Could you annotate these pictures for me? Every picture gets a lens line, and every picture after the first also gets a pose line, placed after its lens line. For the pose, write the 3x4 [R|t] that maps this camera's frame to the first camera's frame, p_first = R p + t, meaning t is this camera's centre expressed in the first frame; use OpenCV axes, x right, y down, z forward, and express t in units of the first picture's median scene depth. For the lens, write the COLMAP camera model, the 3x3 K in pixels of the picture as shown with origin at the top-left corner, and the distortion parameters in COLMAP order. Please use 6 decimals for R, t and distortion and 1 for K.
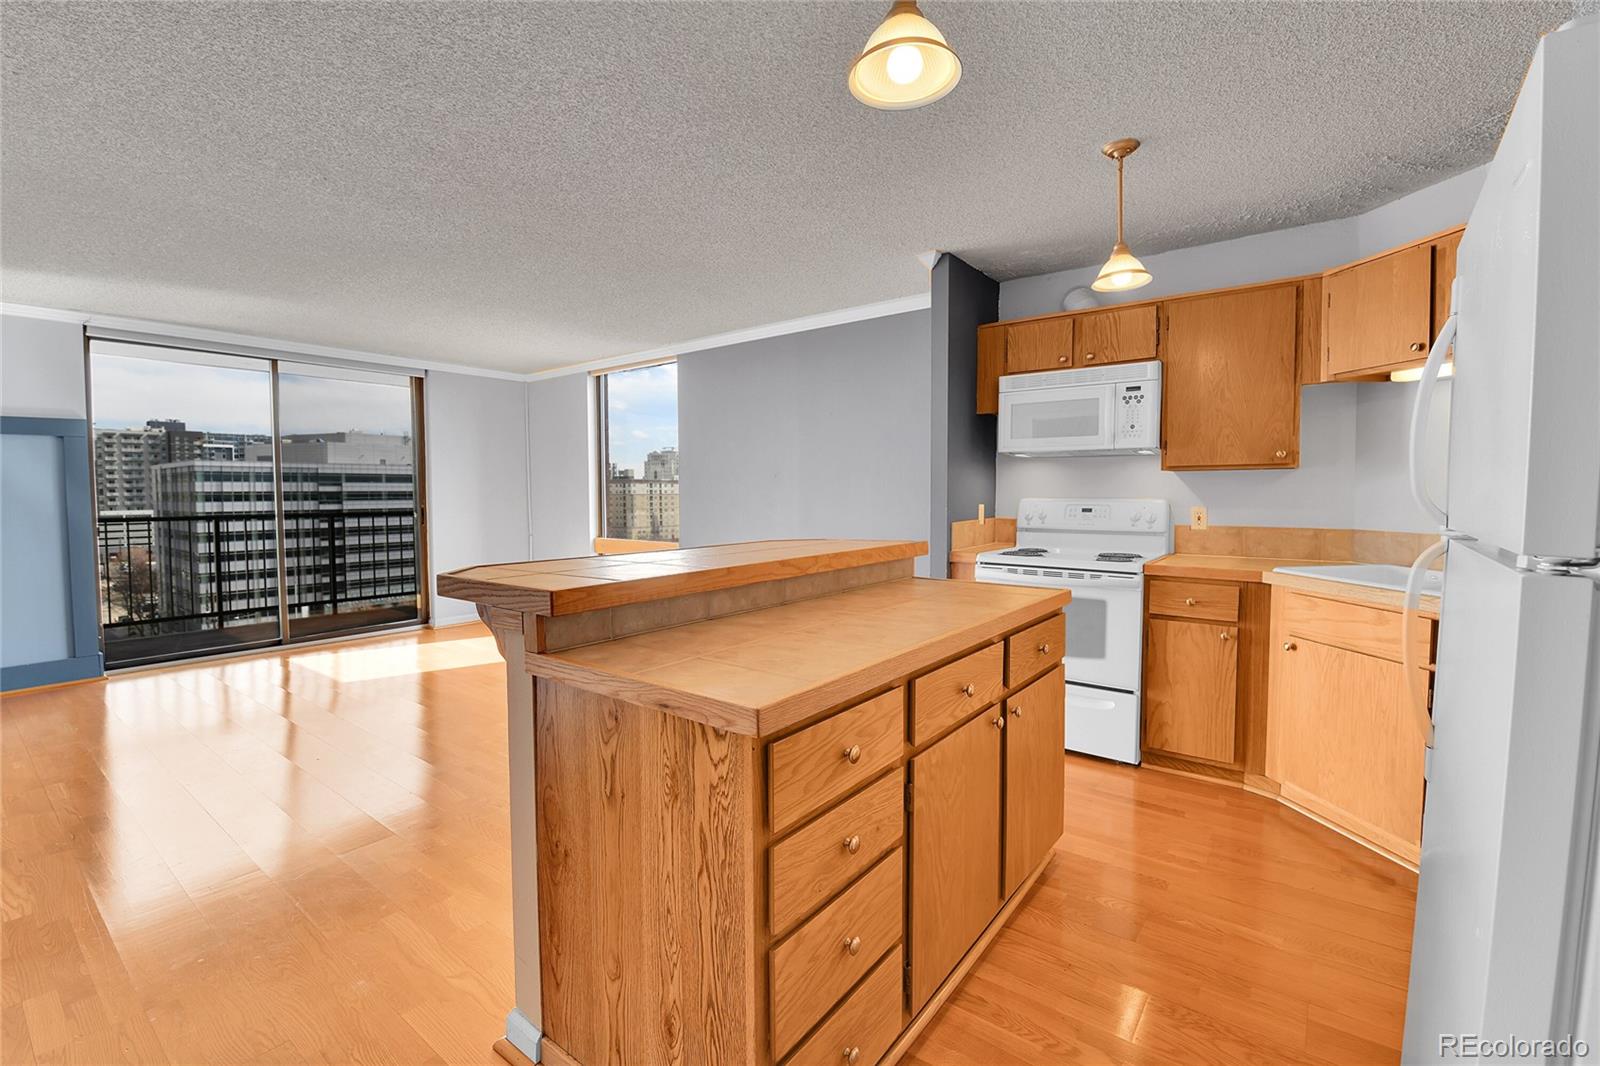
lens RADIAL K [[698.4, 0, 806.0], [0, 698.4, 525.8], [0, 0, 1]] dist [-0.017503, -0.001622]
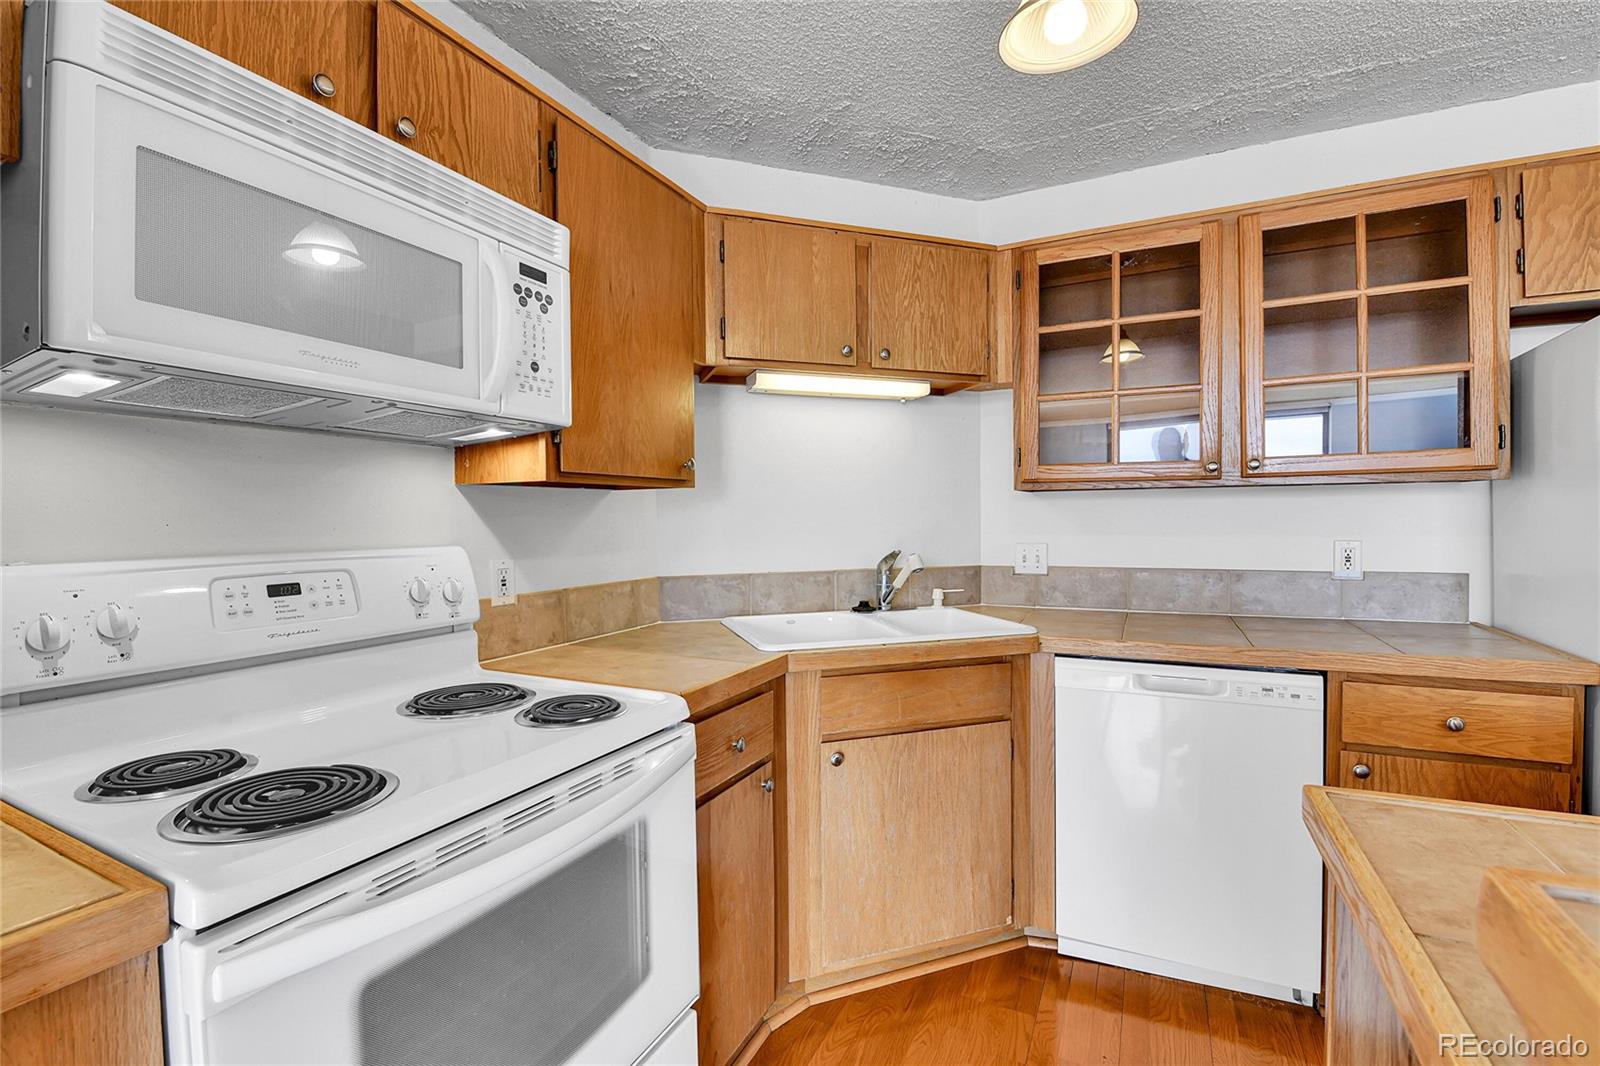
lens RADIAL K [[698.4, 0, 794.6], [0, 698.4, 518.0], [0, 0, 1]] dist [-0.017503, -0.001622]
pose [[-0.178211, 0.002894, 0.983988, 0.049398], [0.058569, 0.998254, 0.007672, -0.050198], [-0.982248, 0.058999, -0.178069, 0.932213]]
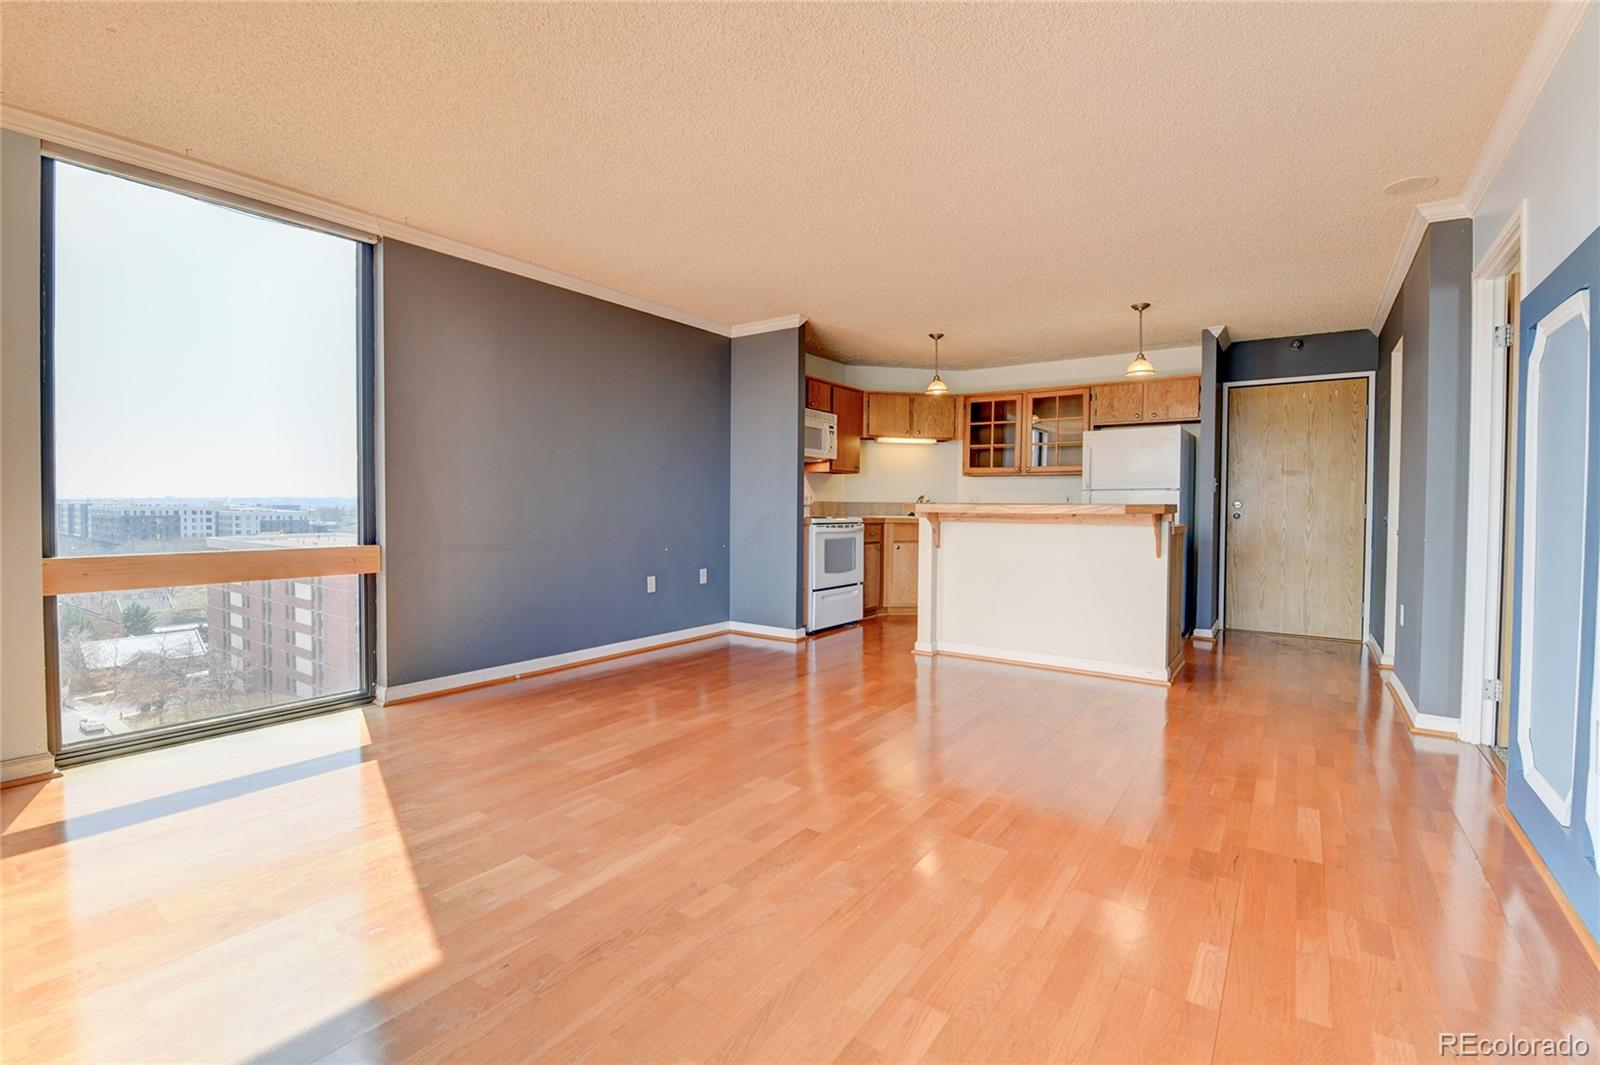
lens RADIAL K [[697.0, 0, 803.0], [0, 697.0, 520.9], [0, 0, 1]] dist [-0.000691, -0.000004]
pose [[-0.033476, -0.023075, 0.999173, -1.412359], [0.039522, 0.998921, 0.024393, 0.006748], [-0.998658, 0.040306, -0.032528, 1.148899]]
